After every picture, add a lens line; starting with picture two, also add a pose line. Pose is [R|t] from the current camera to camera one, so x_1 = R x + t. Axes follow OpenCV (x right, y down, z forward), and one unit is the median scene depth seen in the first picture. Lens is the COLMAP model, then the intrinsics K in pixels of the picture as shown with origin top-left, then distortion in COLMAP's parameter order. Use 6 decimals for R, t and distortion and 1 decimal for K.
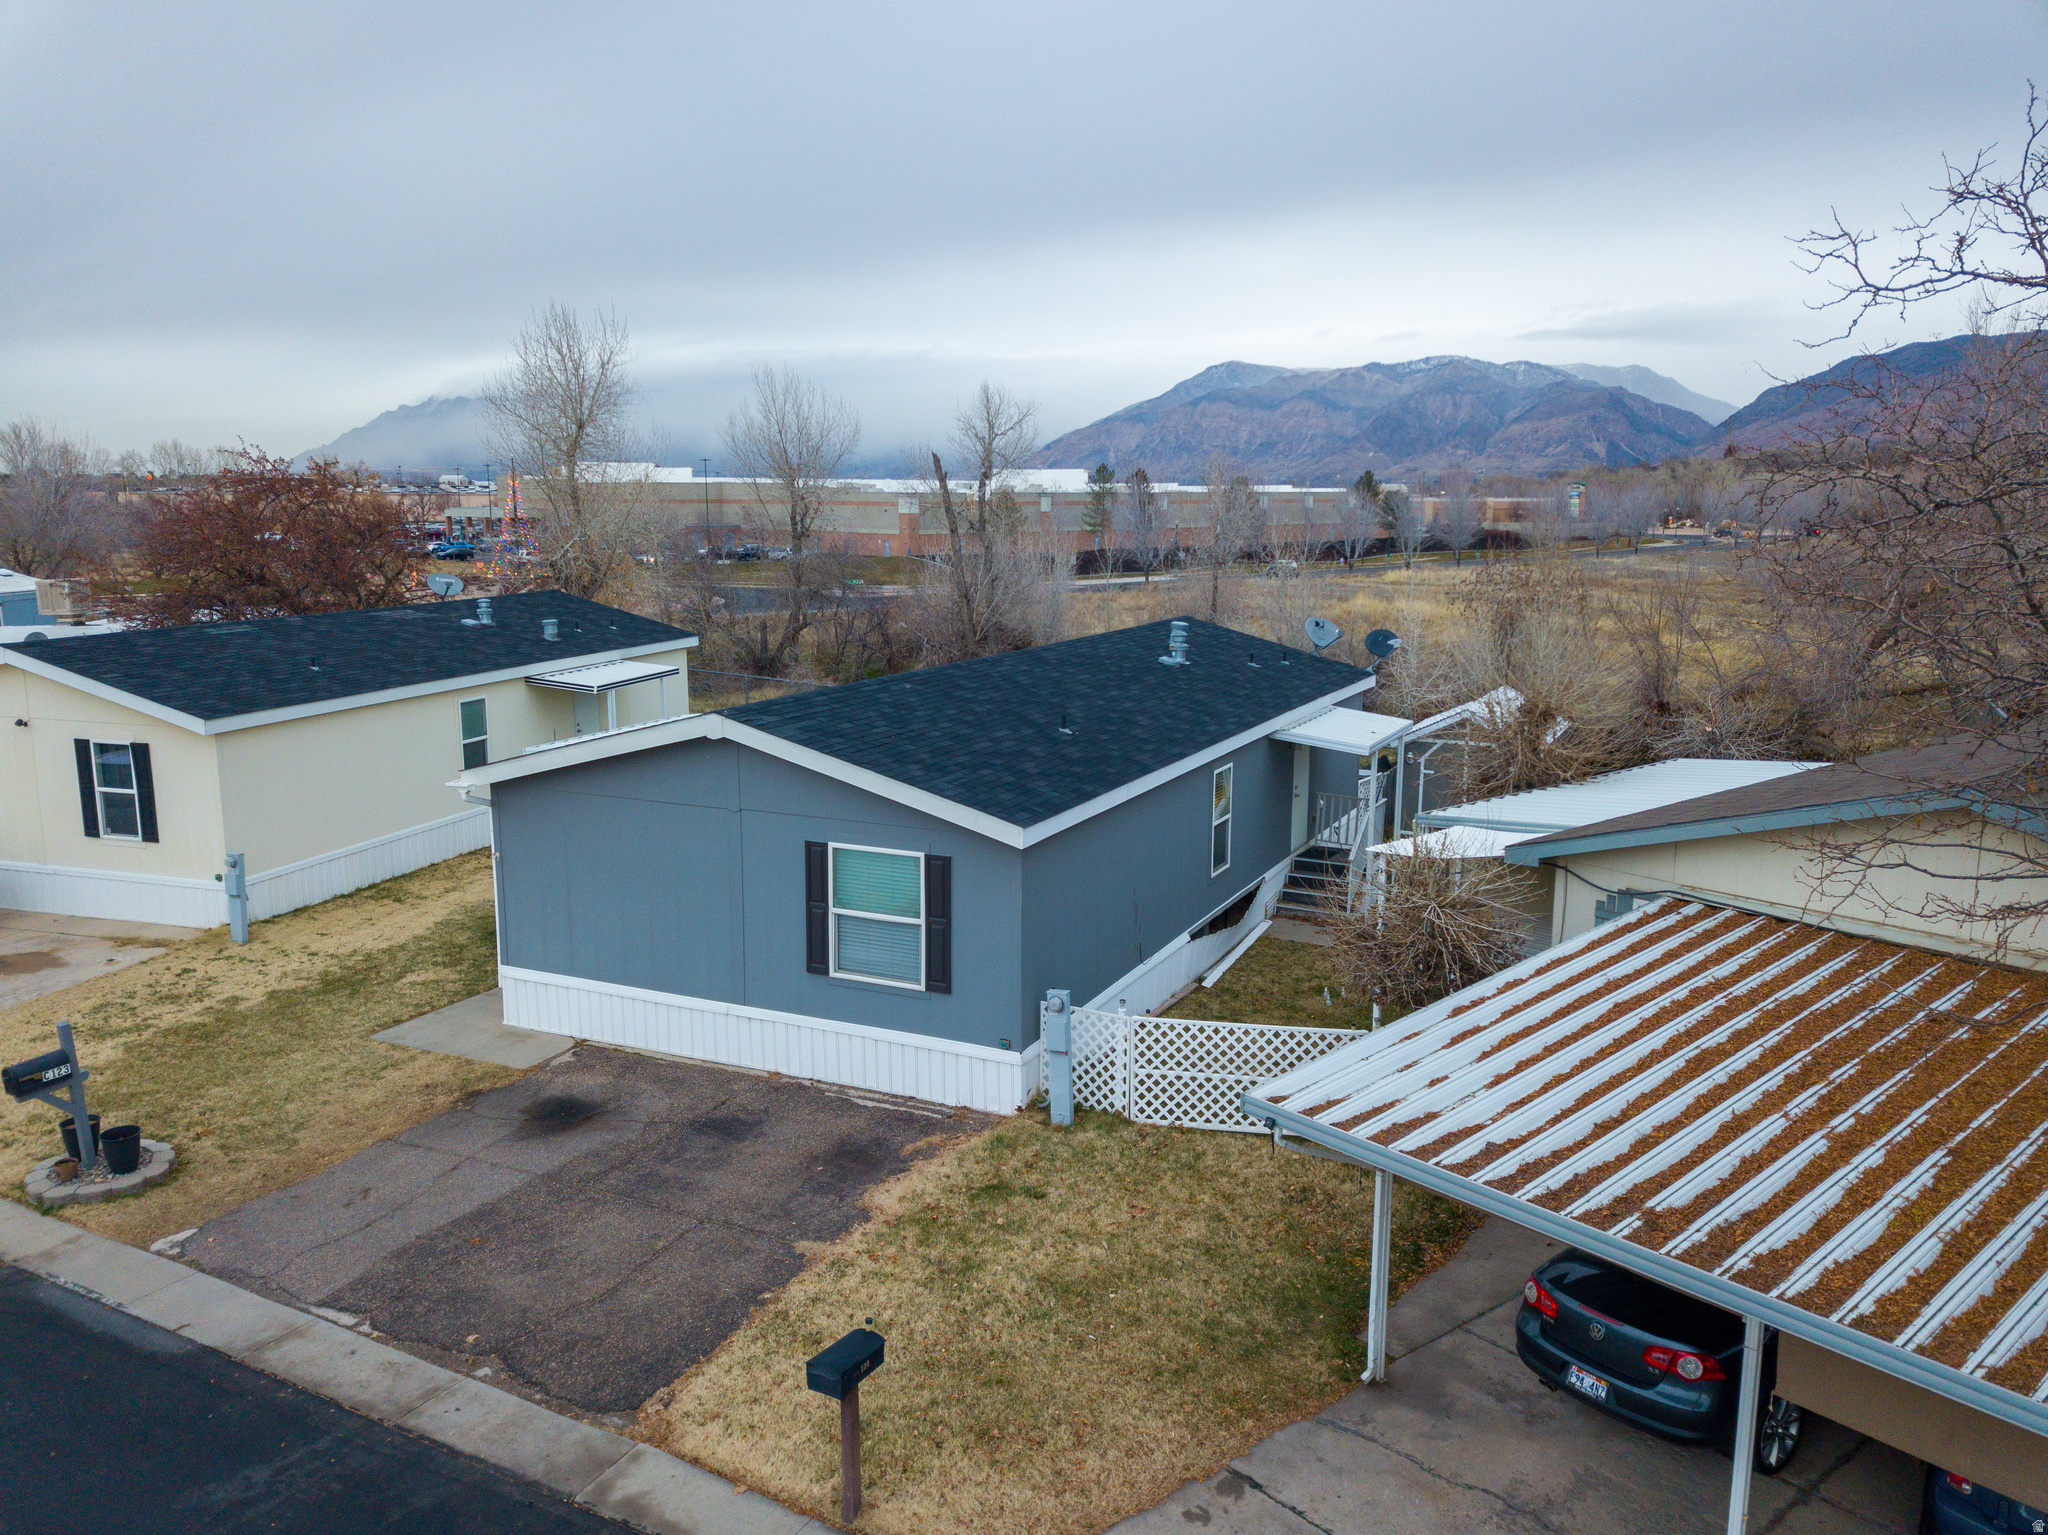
lens RADIAL K [[1560.3, 0, 1004.0], [0, 1560.3, 764.0], [0, 0, 1]] dist [0.023539, -0.015159]
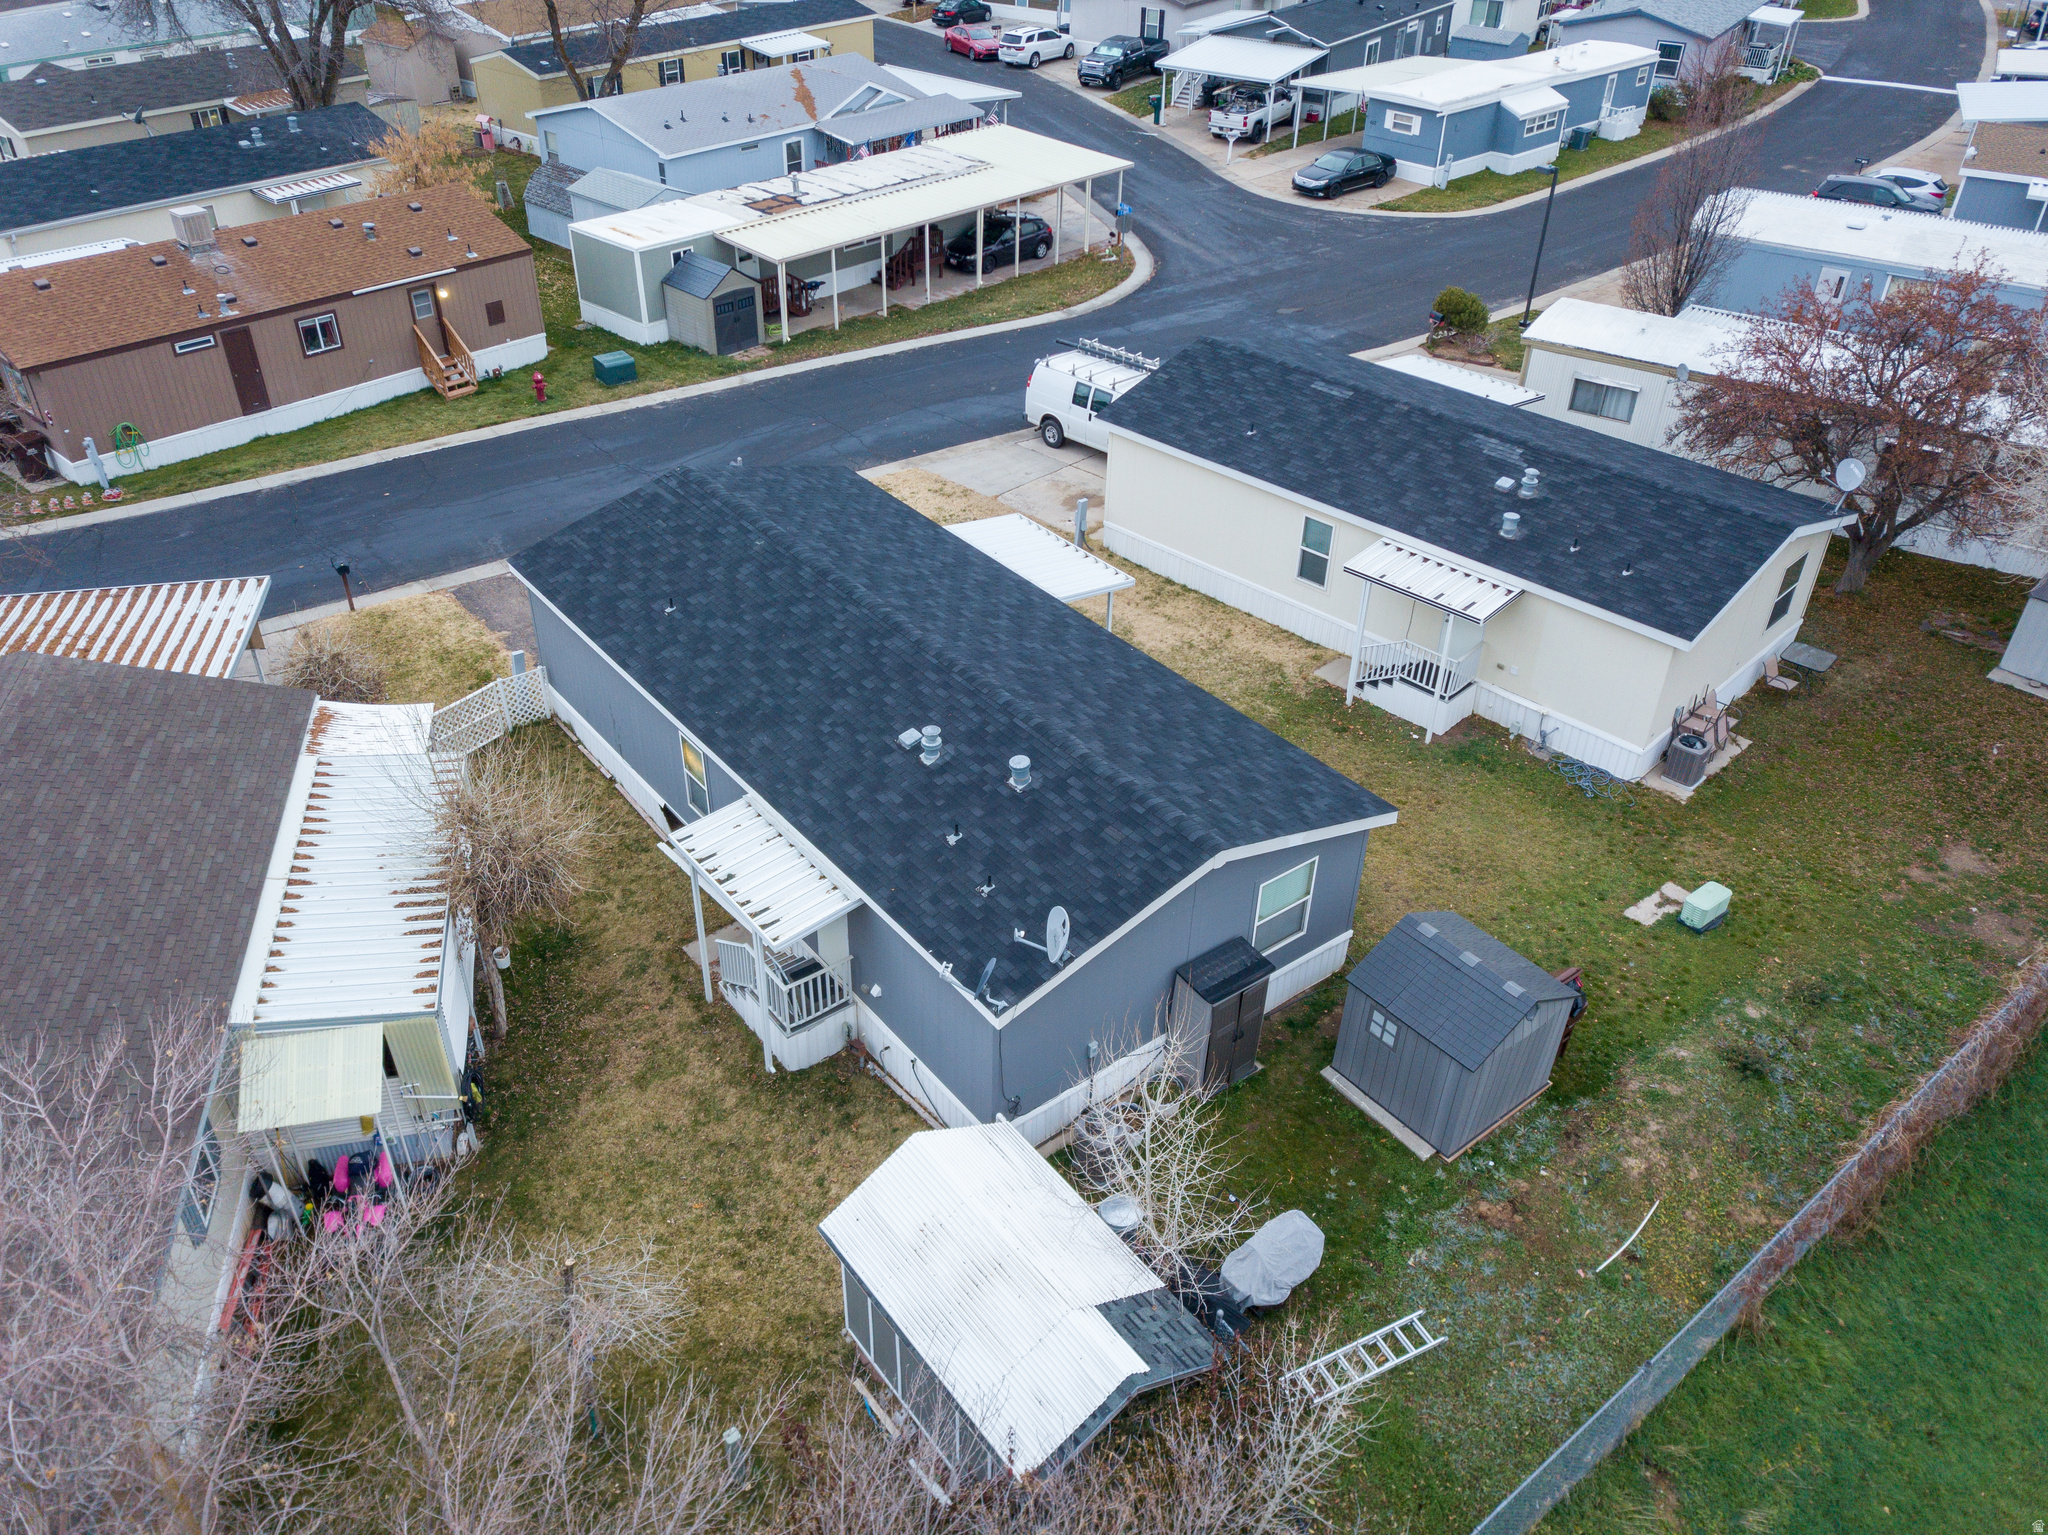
lens RADIAL K [[1560.3, 0, 1003.9], [0, 1560.3, 760.4], [0, 0, 1]] dist [0.023539, -0.015159]
pose [[-0.447968, 0.499482, -0.741513, 1.120522], [-0.168846, 0.767198, 0.618788, -0.924769], [0.877961, 0.402399, -0.259345, 1.869562]]
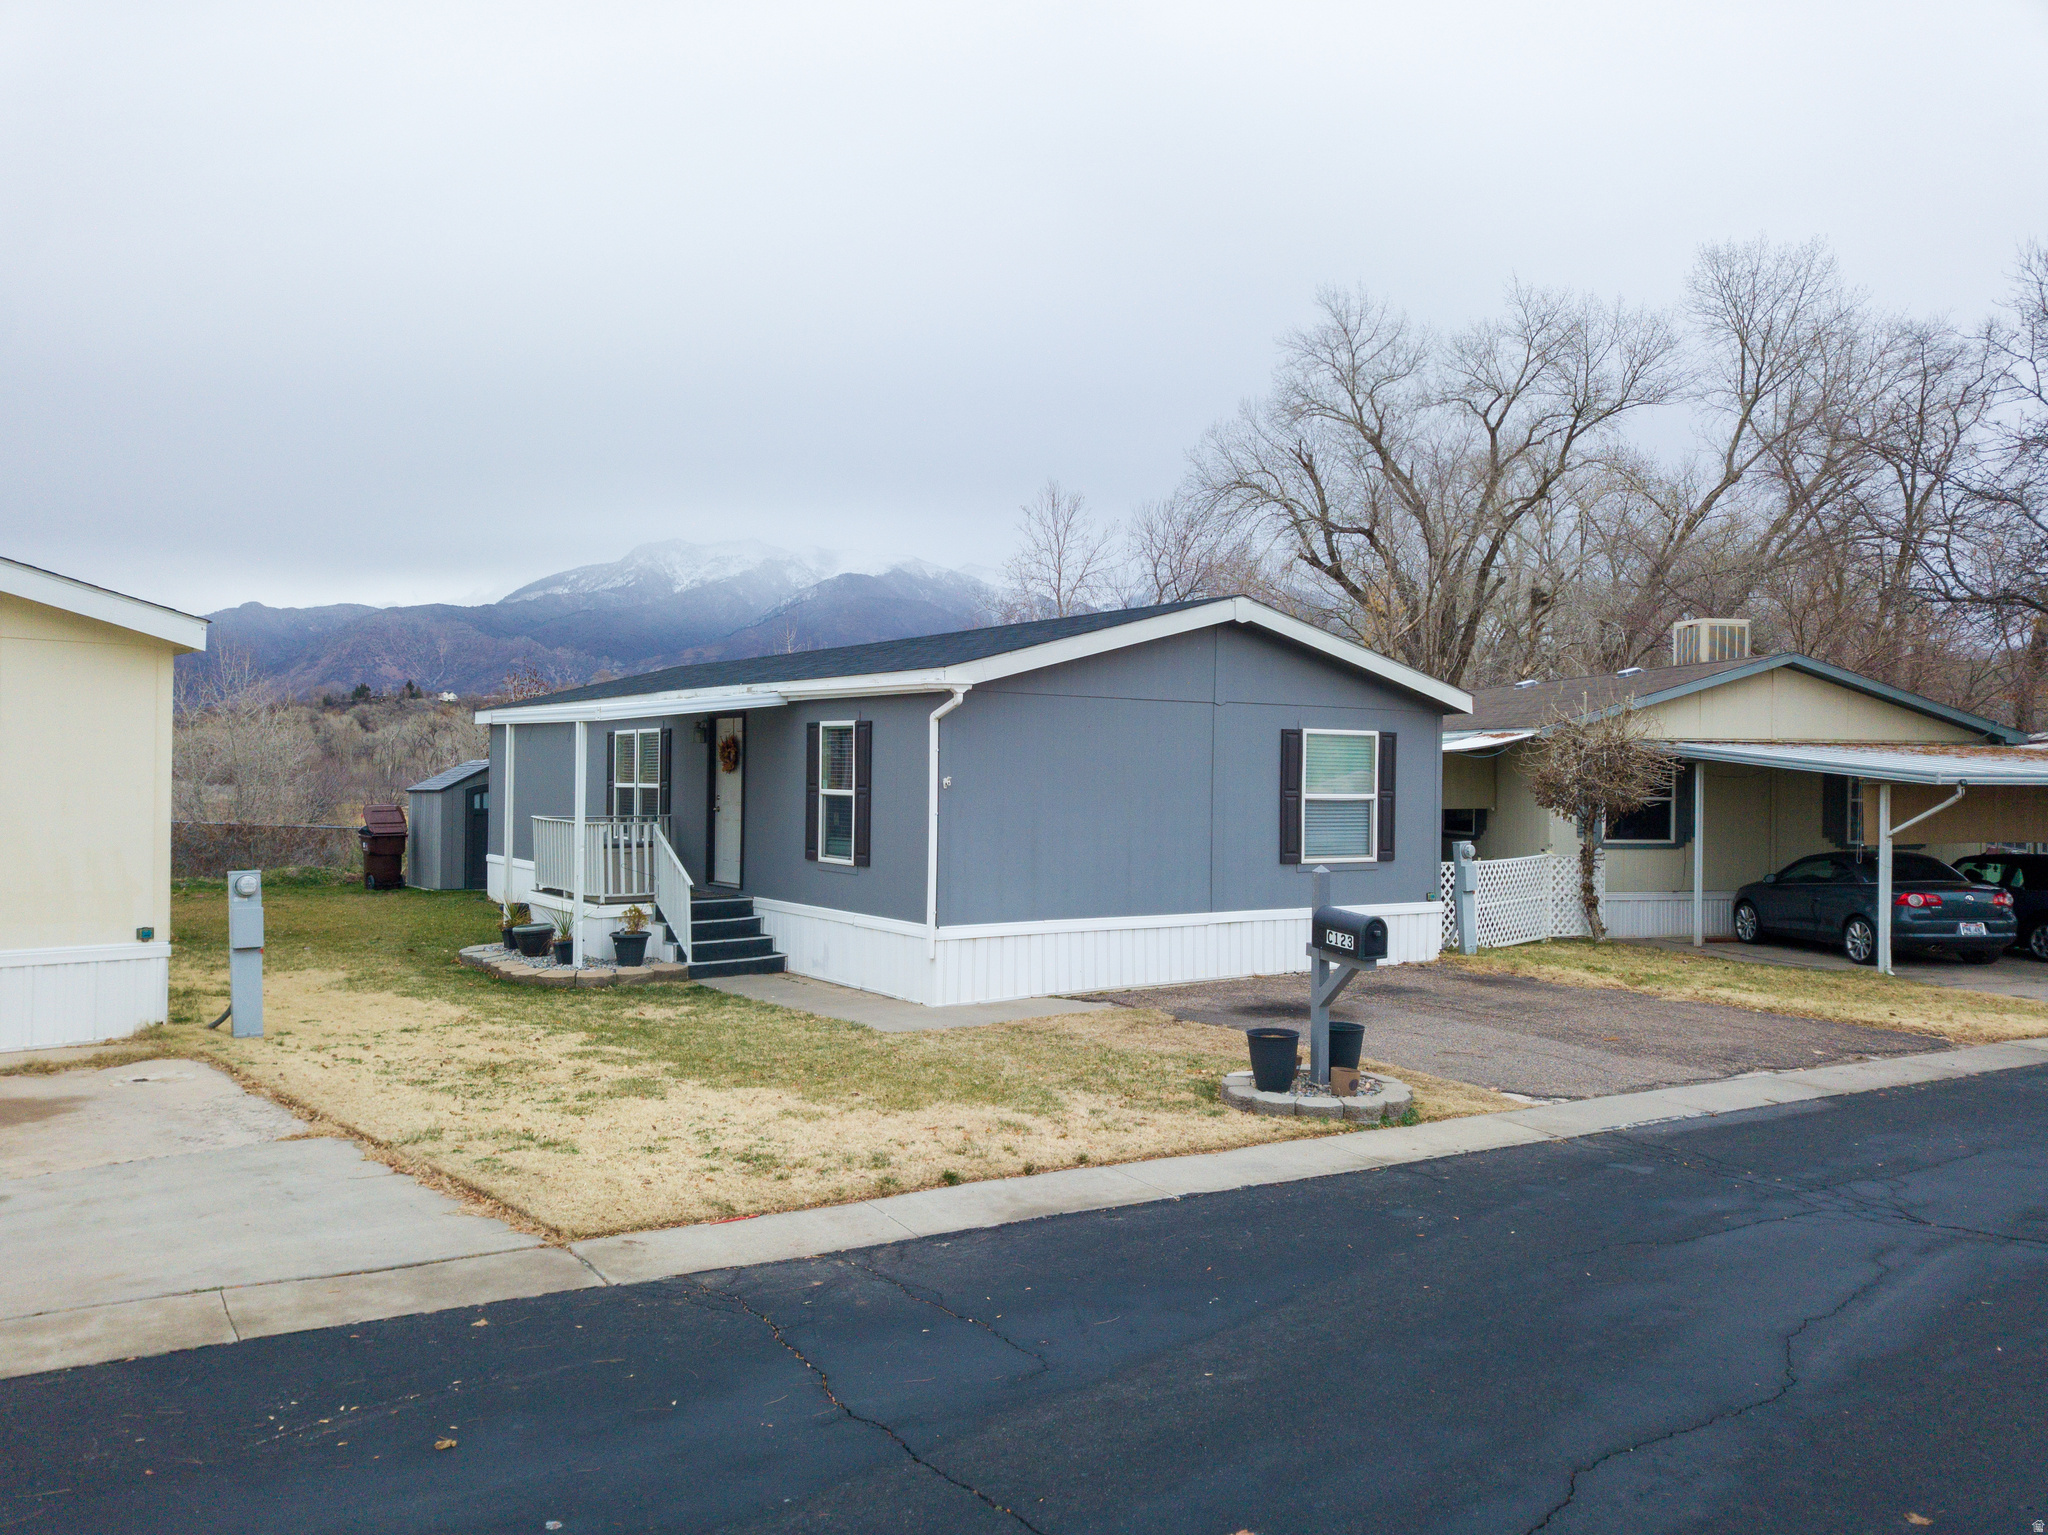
lens RADIAL K [[1560.3, 0, 1013.3], [0, 1560.3, 806.0], [0, 0, 1]] dist [0.023539, -0.015159]
pose [[0.488936, -0.009826, 0.872264, -1.071847], [0.135914, 0.988583, -0.065049, 0.136749], [-0.861666, 0.150357, 0.484689, 0.649426]]
